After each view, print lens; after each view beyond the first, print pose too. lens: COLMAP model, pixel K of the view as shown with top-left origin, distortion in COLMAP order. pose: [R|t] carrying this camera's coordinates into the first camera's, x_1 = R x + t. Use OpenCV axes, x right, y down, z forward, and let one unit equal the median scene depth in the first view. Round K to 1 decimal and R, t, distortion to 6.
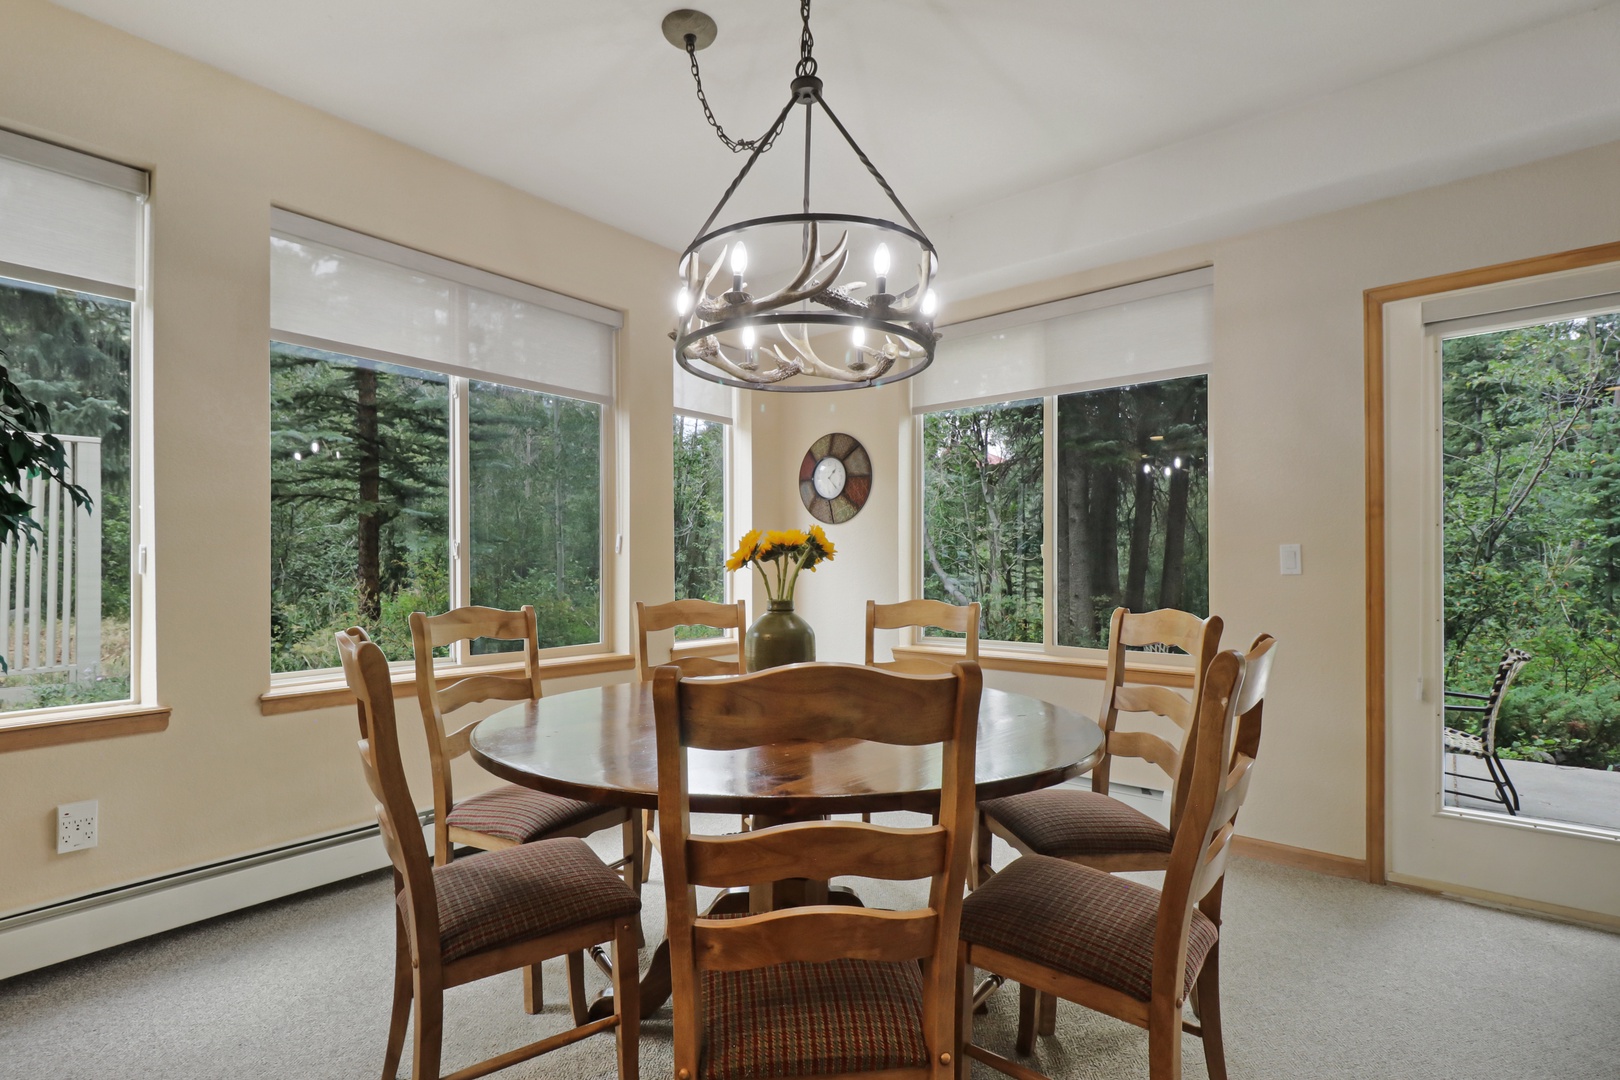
lens RADIAL K [[739.9, 0, 813.1], [0, 739.9, 558.4], [0, 0, 1]] dist [0.006501, -0.009503]
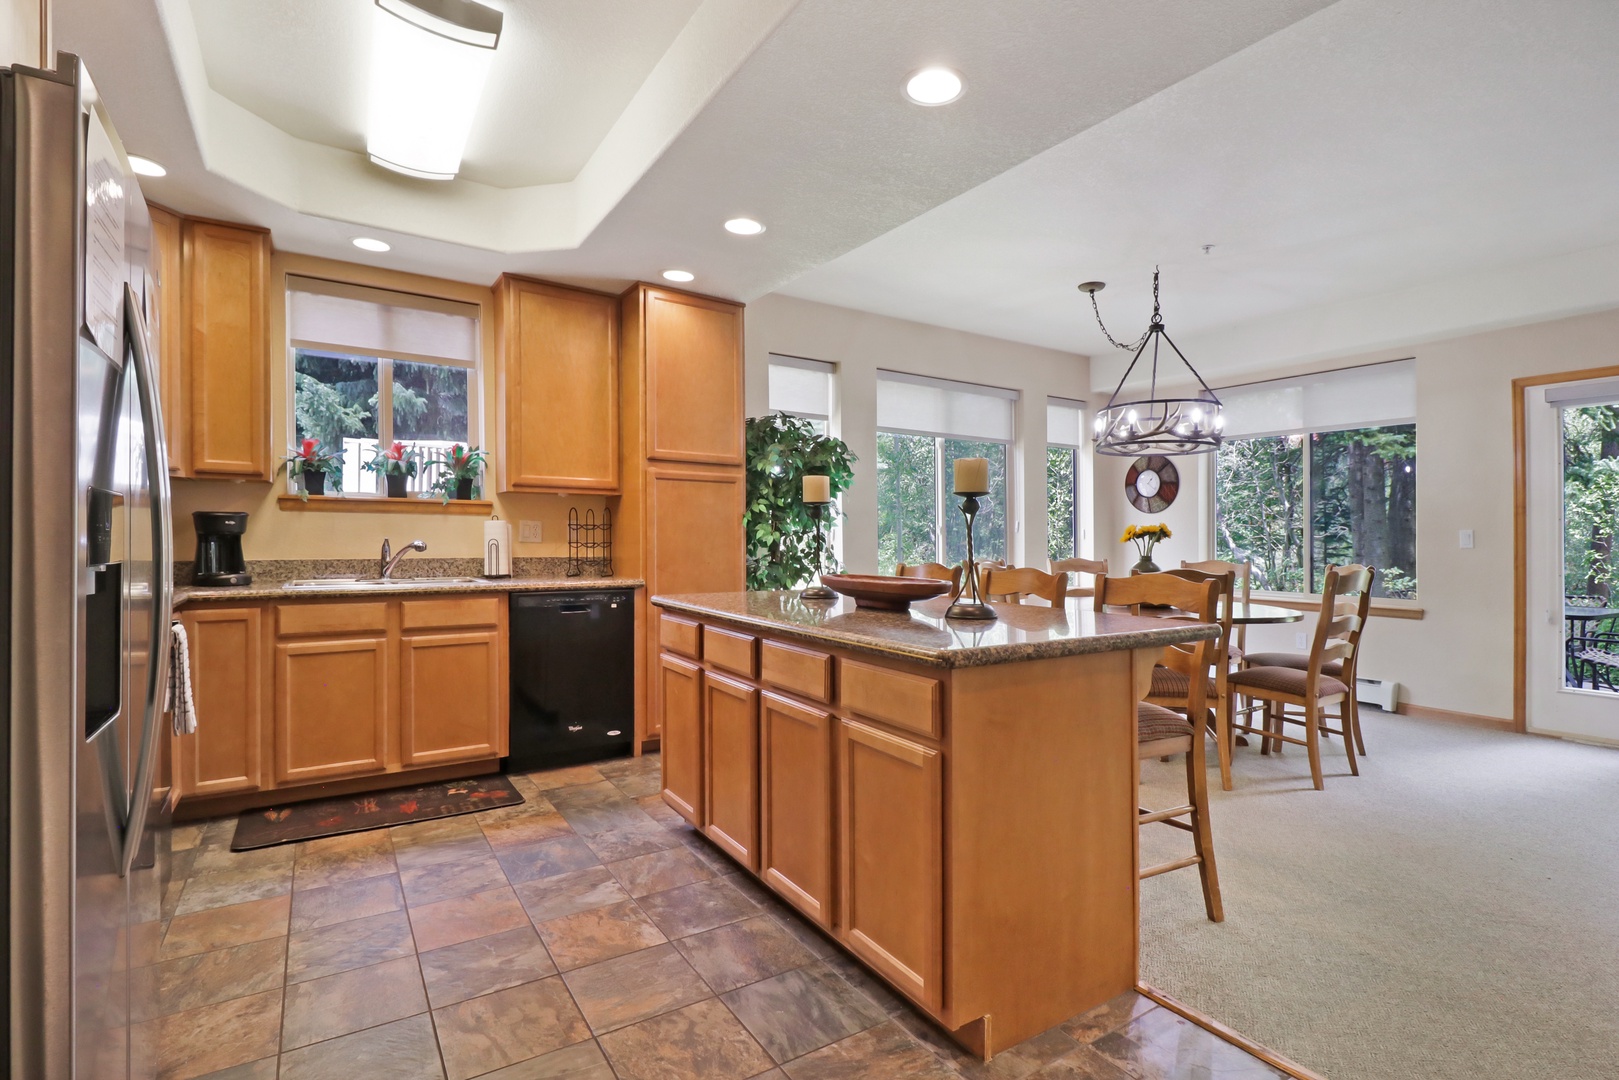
lens RADIAL K [[780.8, 0, 804.2], [0, 780.8, 542.4], [0, 0, 1]] dist [0.024270, -0.005816]
pose [[0.941182, 0.009876, -0.337755, -0.153819], [-0.004433, 0.999848, 0.016882, -0.015224], [0.337871, -0.014392, 0.941083, -1.223394]]
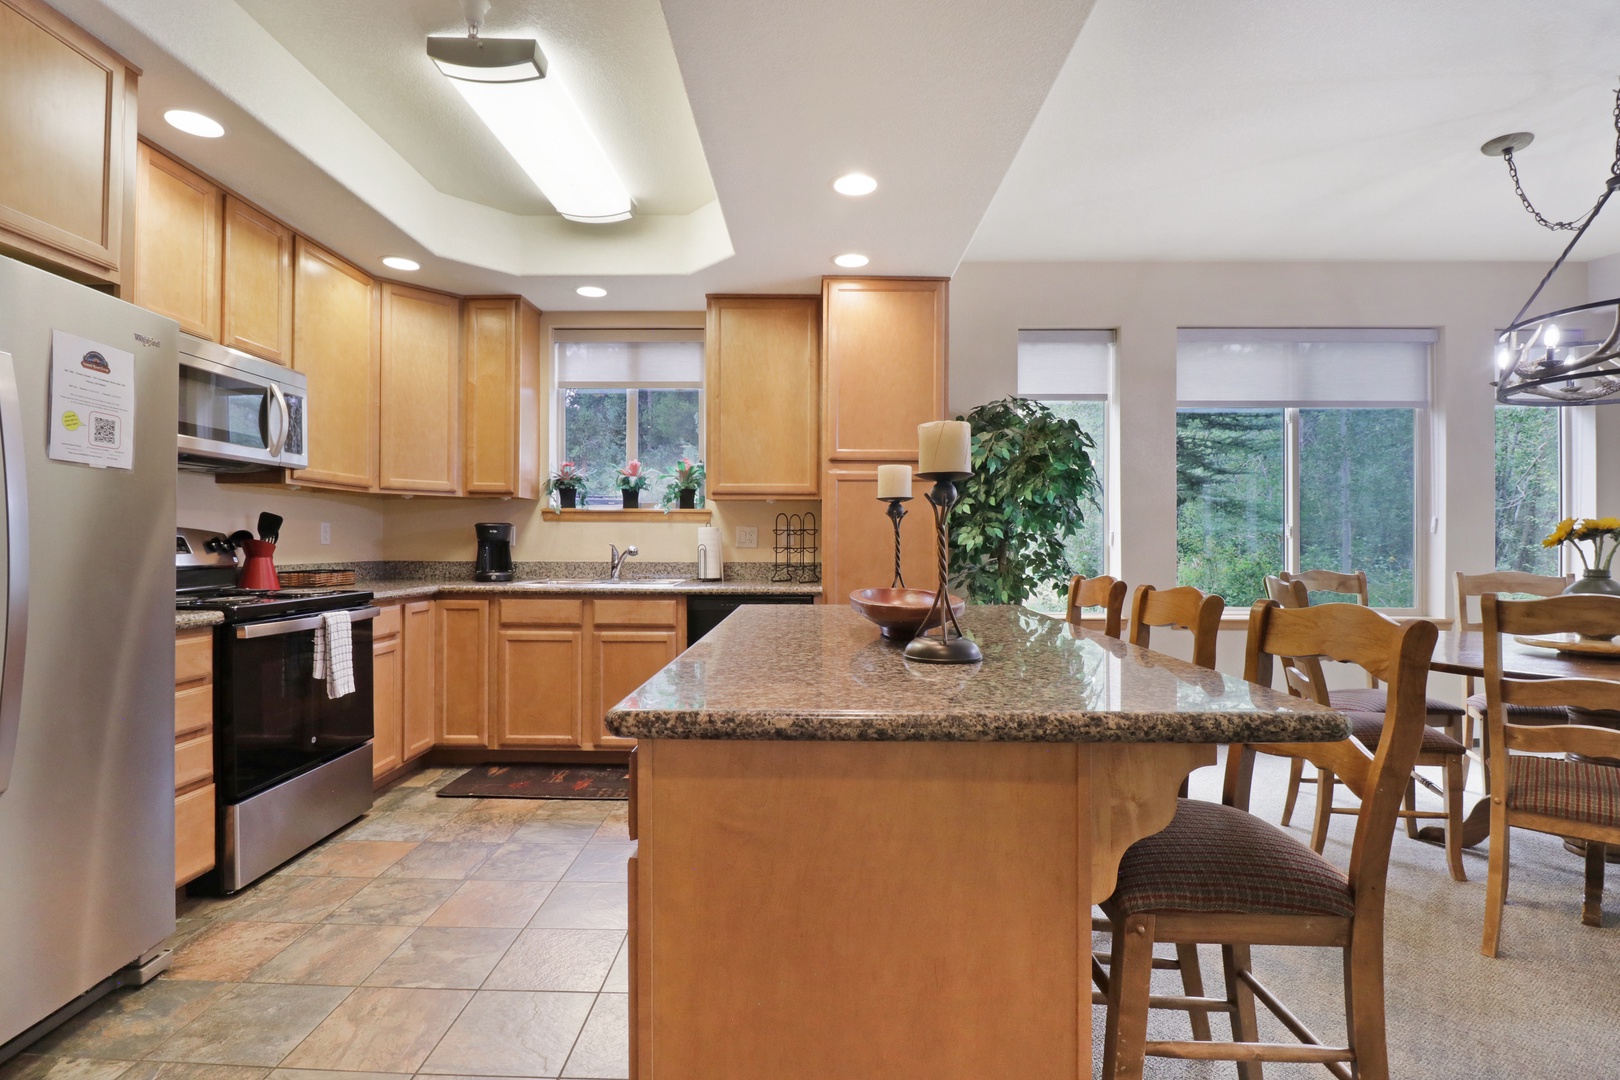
lens RADIAL K [[739.9, 0, 809.2], [0, 739.9, 540.9], [0, 0, 1]] dist [0.006501, -0.009503]
pose [[0.593315, 0.001629, -0.804969, 0.136868], [0.005424, 0.999967, 0.006021, -0.008728], [0.804952, -0.007939, 0.593286, -0.713878]]
